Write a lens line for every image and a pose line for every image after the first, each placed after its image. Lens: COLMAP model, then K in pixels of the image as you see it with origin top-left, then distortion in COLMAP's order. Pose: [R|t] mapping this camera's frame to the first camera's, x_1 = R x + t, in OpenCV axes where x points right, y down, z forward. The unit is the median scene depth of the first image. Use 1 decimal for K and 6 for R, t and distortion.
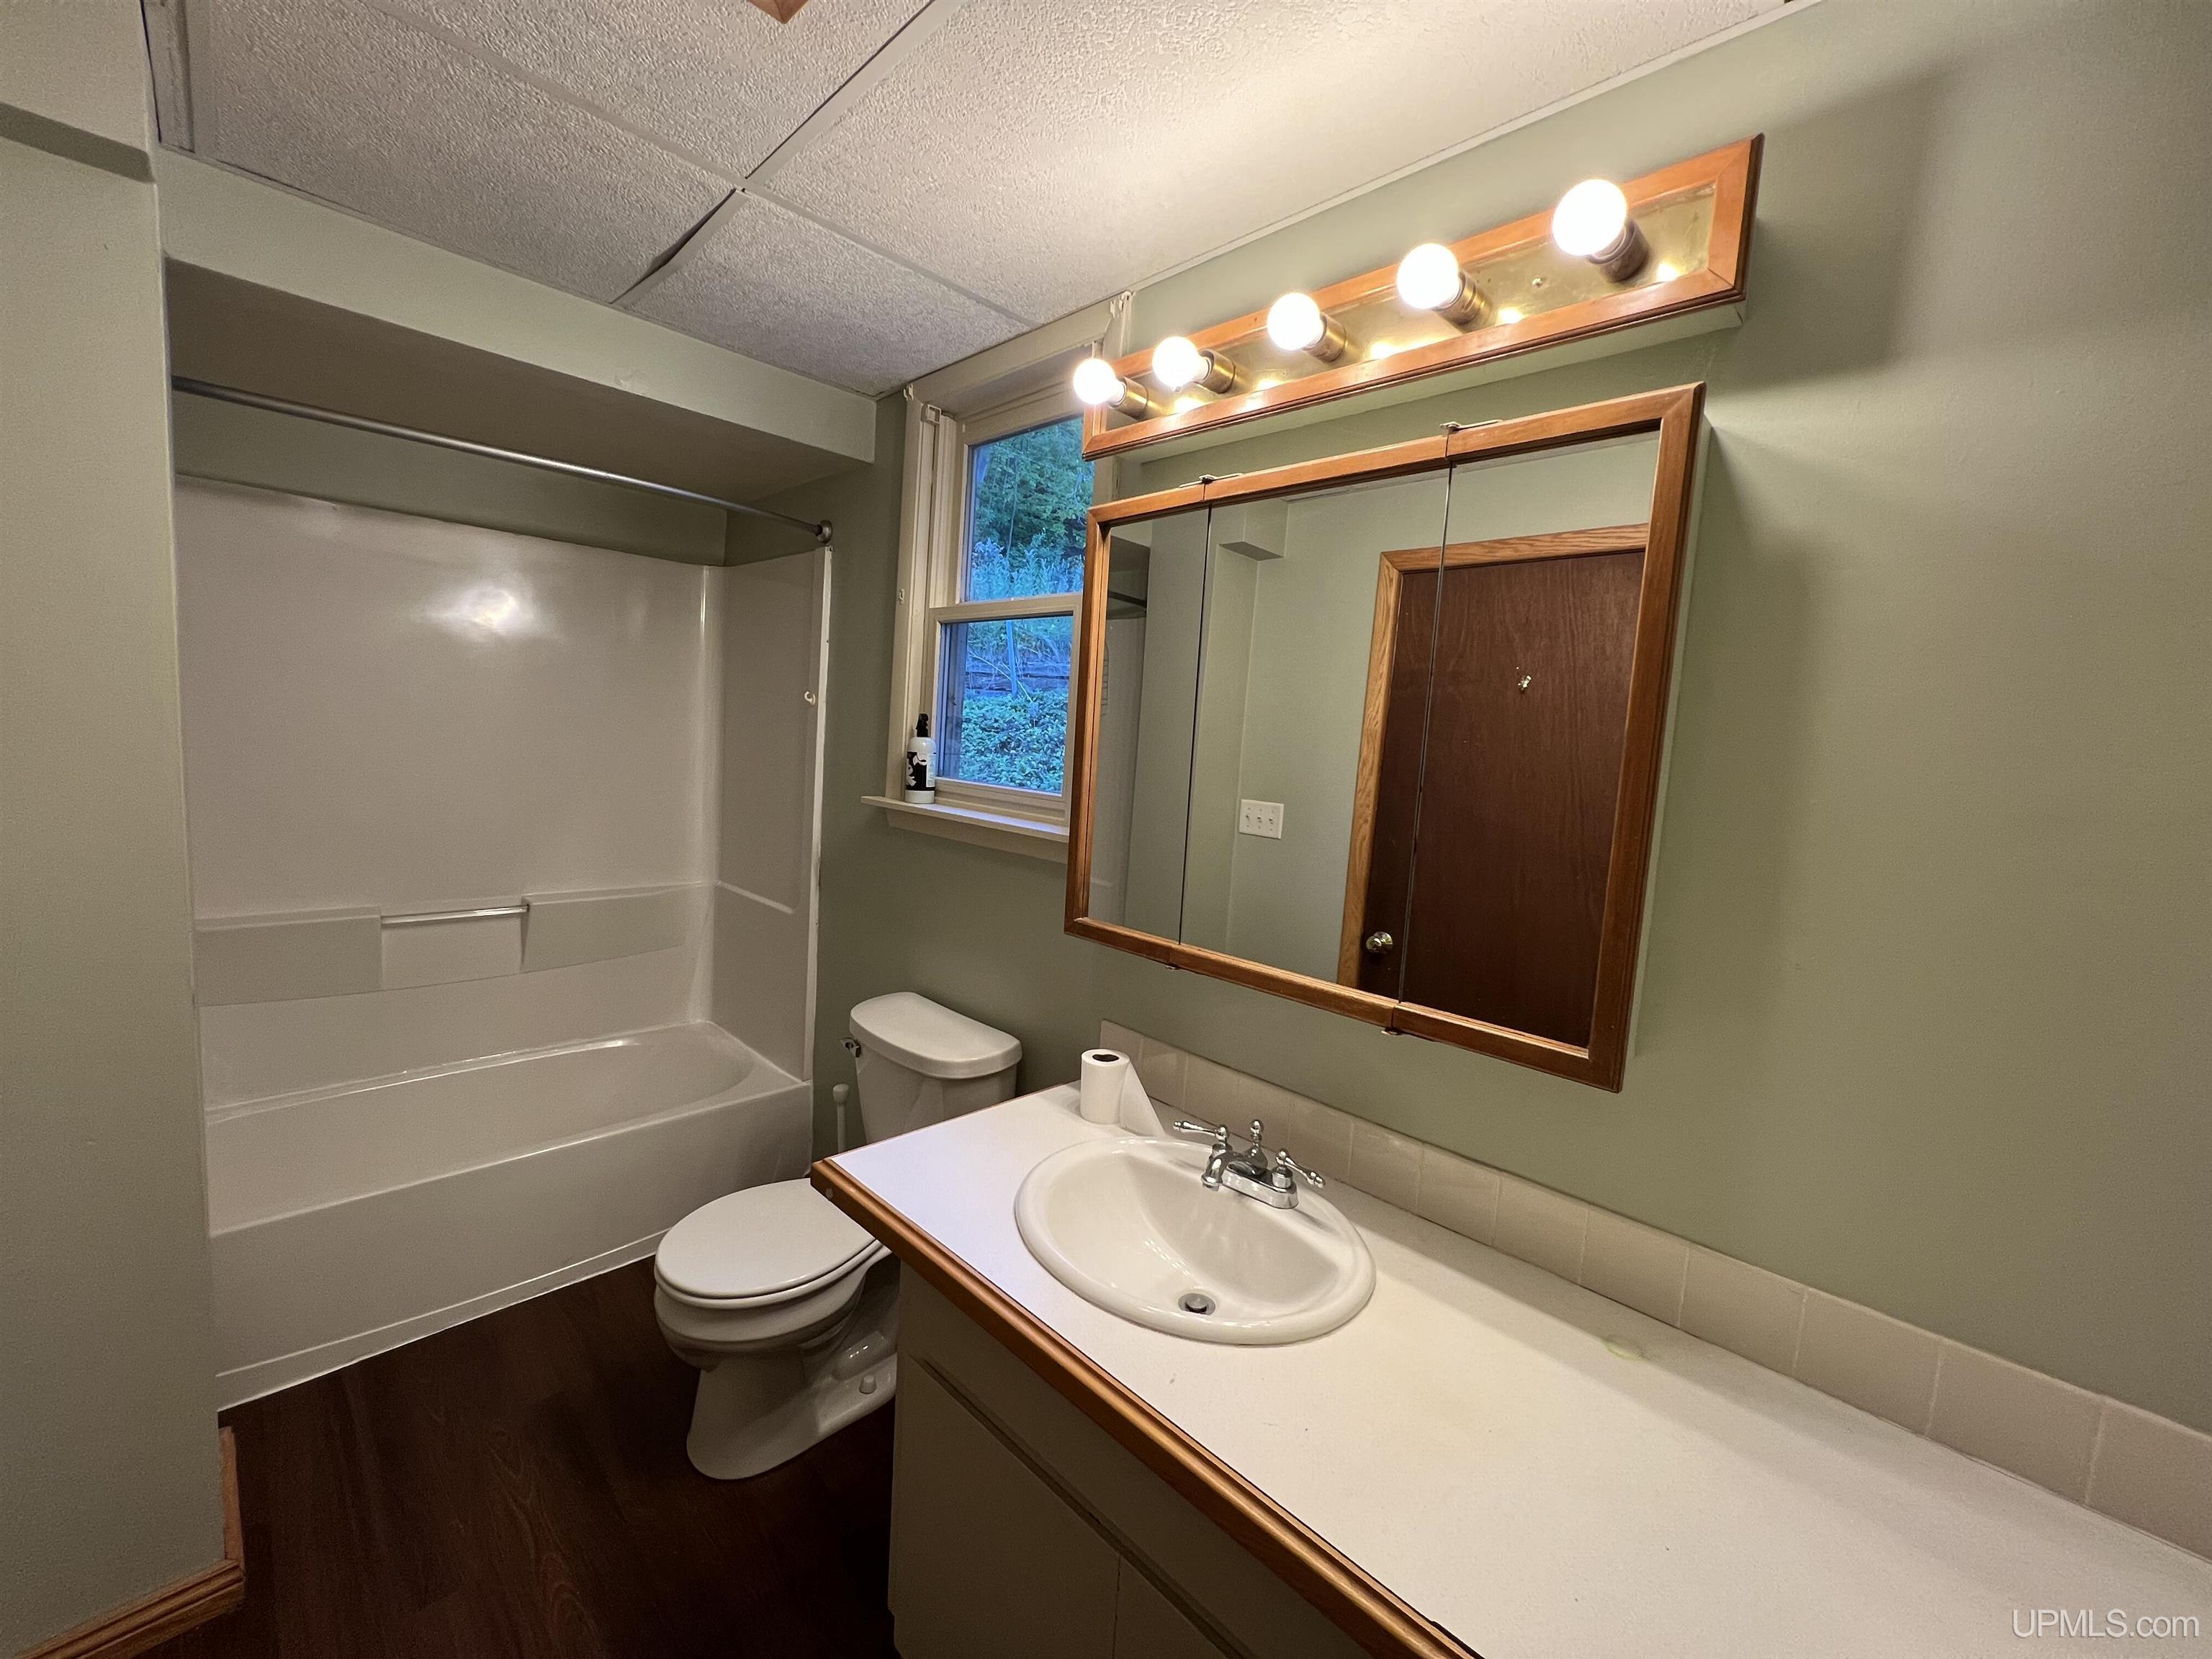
lens RADIAL K [[895.0, 0, 1097.2], [0, 895.0, 826.9], [0, 0, 1]] dist [0.000156, -0.000081]
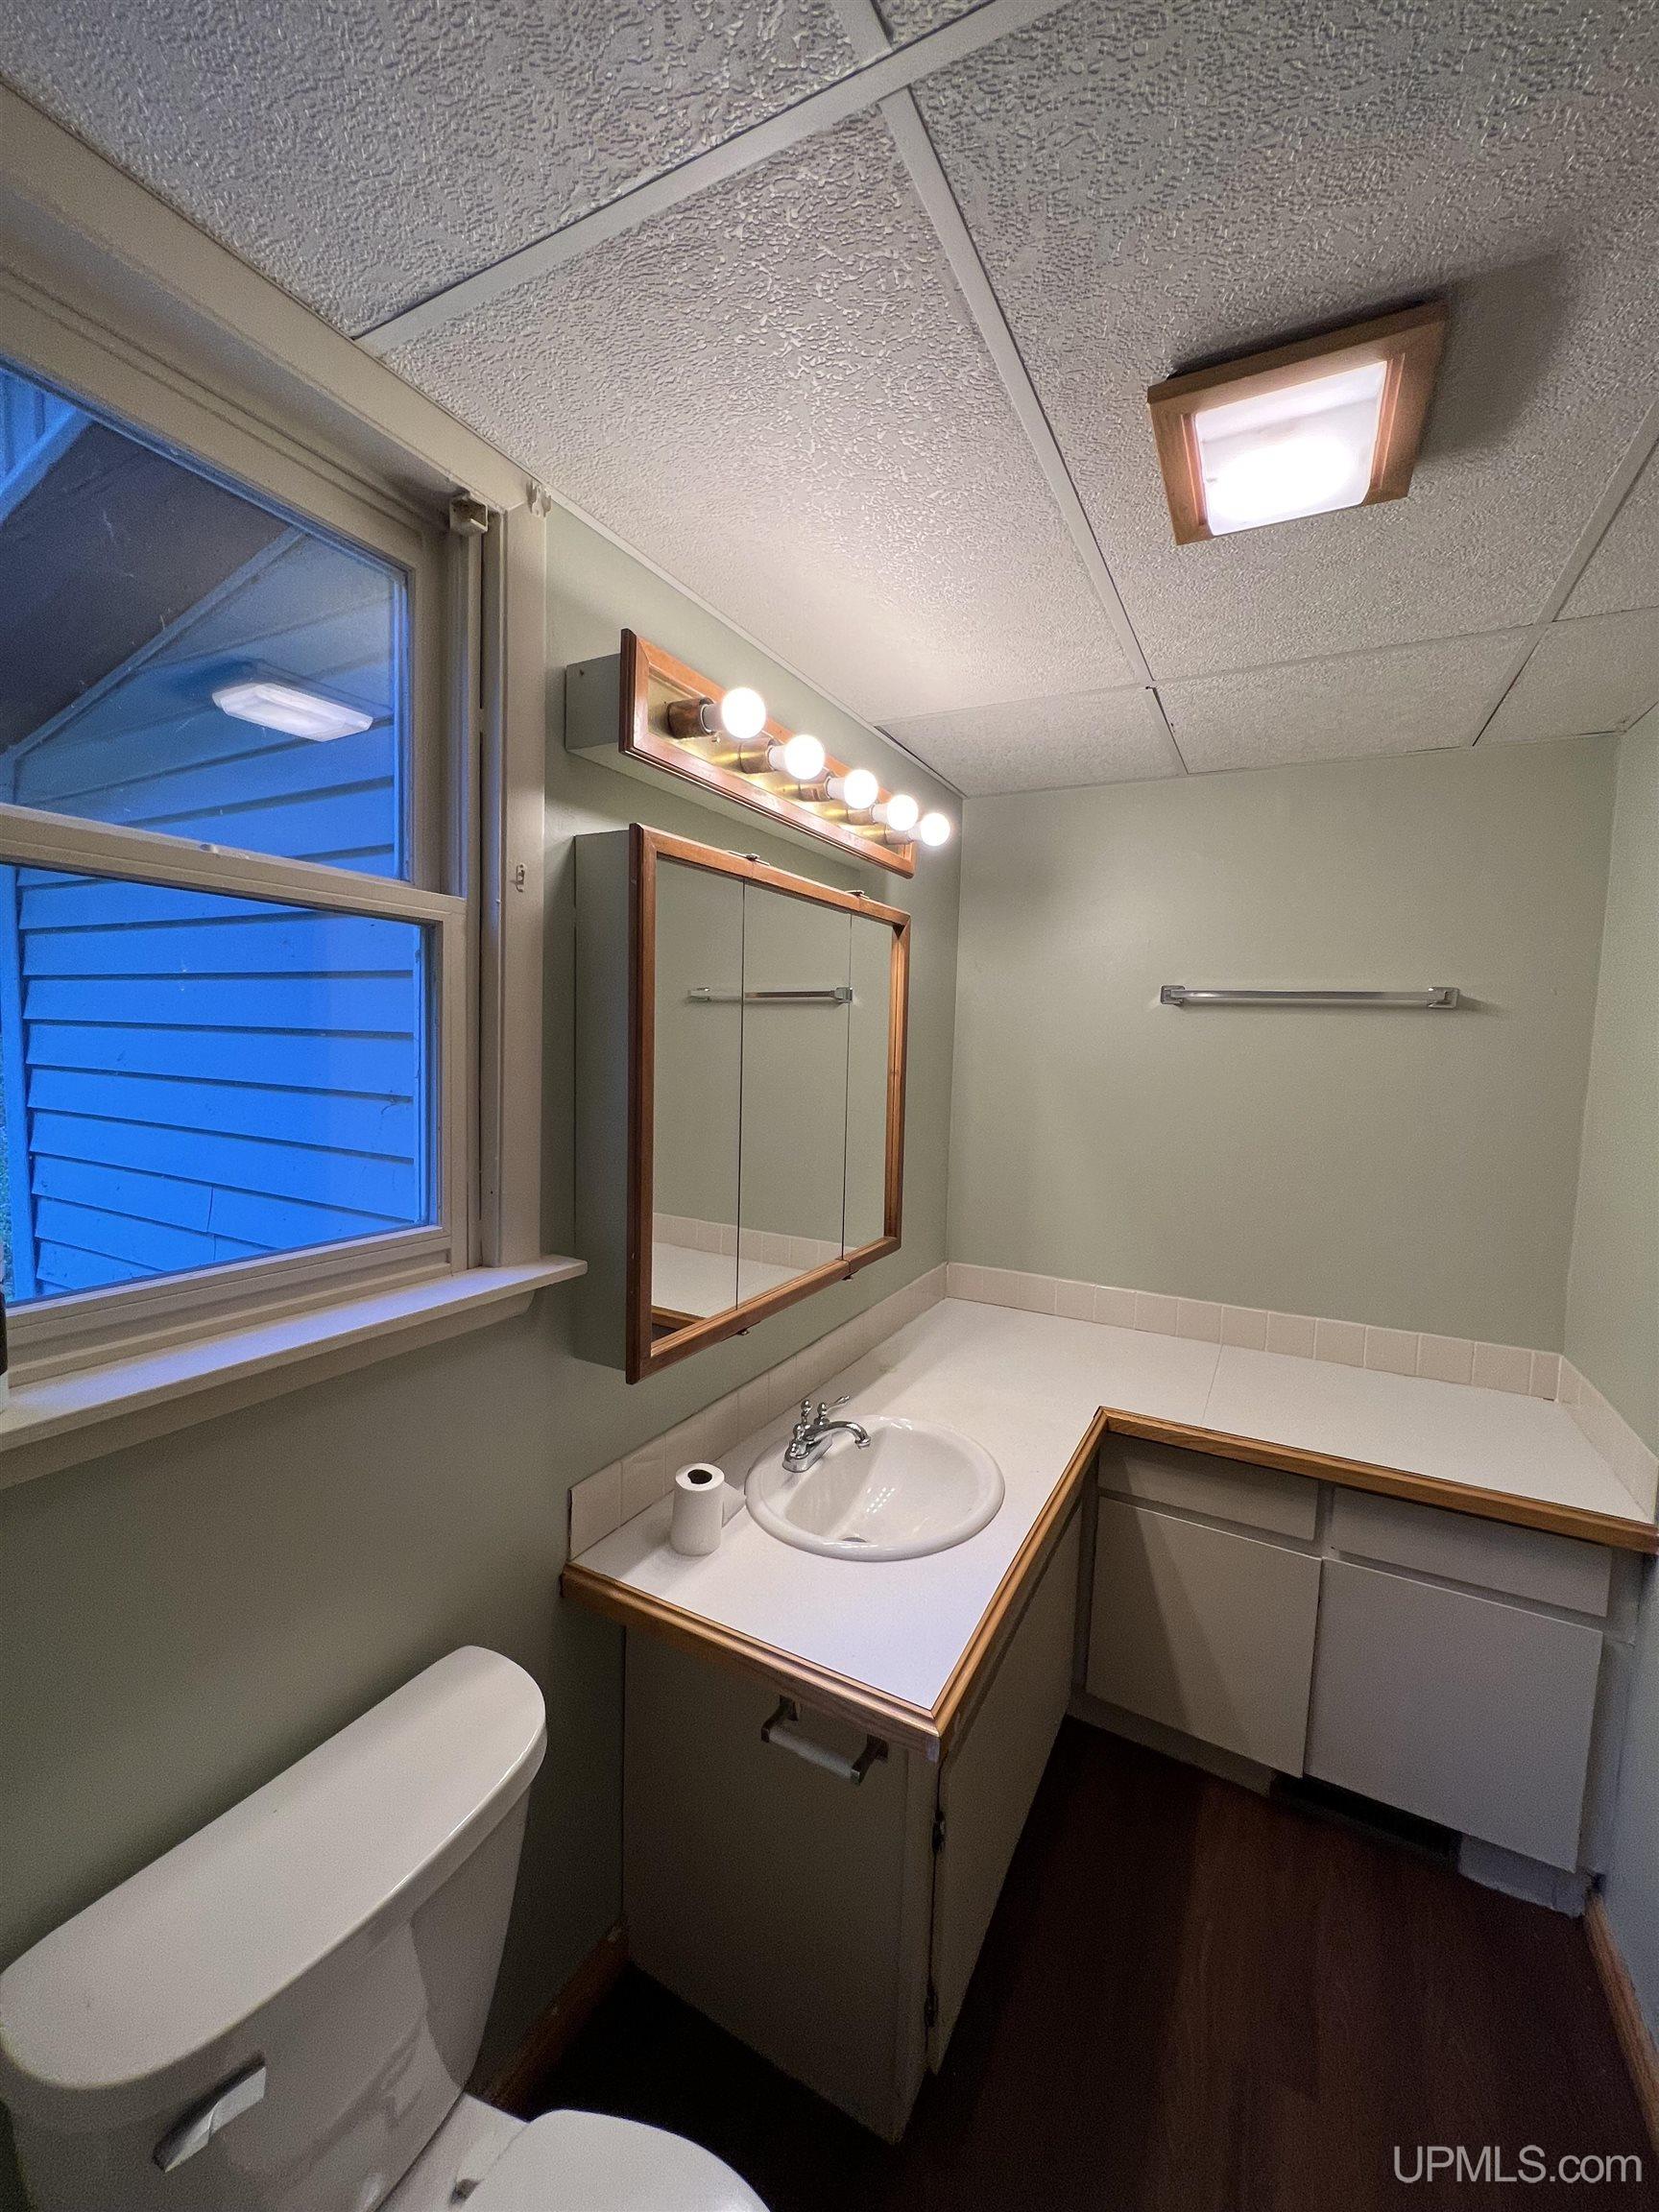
lens RADIAL K [[895.0, 0, 794.9], [0, 895.0, 1102.9], [0, 0, 1]] dist [0.000156, -0.000081]
pose [[-0.285949, -0.134206, 0.948800, -0.956777], [0.053163, 0.986397, 0.155546, -0.280198], [-0.956769, 0.094919, -0.274924, 1.329310]]
